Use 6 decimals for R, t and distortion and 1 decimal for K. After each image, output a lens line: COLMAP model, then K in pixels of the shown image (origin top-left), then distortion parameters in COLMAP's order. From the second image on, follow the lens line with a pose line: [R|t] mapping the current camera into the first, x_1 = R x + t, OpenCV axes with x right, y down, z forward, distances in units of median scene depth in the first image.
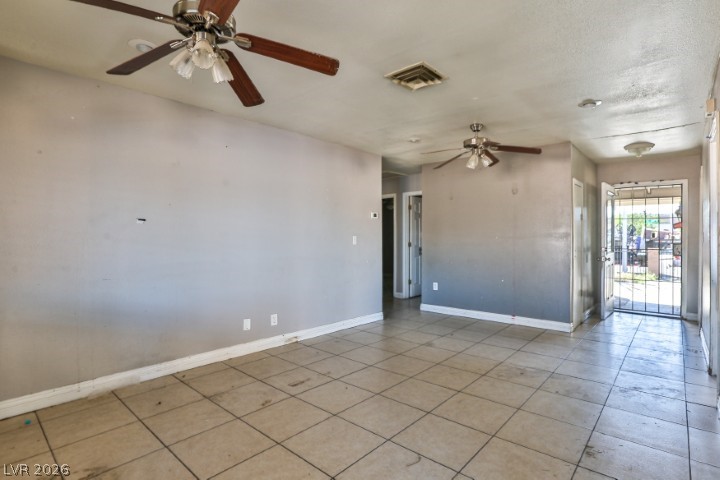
lens RADIAL K [[363.5, 0, 365.4], [0, 363.5, 242.6], [0, 0, 1]] dist [-0.042931, 0.012189]
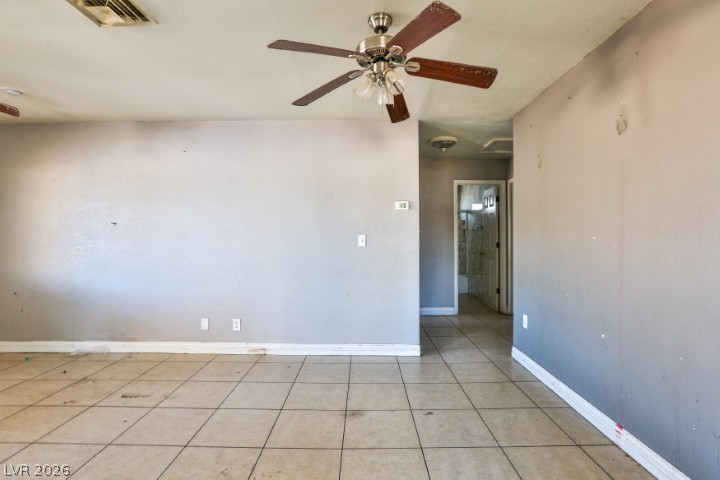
lens RADIAL K [[363.5, 0, 354.7], [0, 363.5, 239.0], [0, 0, 1]] dist [-0.042931, 0.012189]
pose [[0.649056, 0.014293, -0.760606, 0.769500], [-0.005864, 0.999888, 0.013786, -0.028556], [0.760718, -0.004488, 0.649067, 0.733725]]
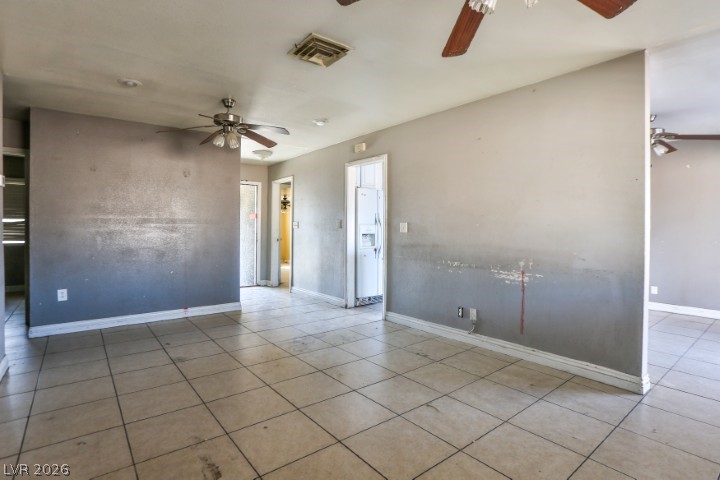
lens RADIAL K [[363.5, 0, 361.2], [0, 363.5, 239.2], [0, 0, 1]] dist [-0.042931, 0.012189]
pose [[0.175312, -0.030414, 0.984043, -0.612887], [0.005480, 0.999537, 0.029916, -0.000619], [-0.984498, 0.000148, 0.175397, 0.576412]]
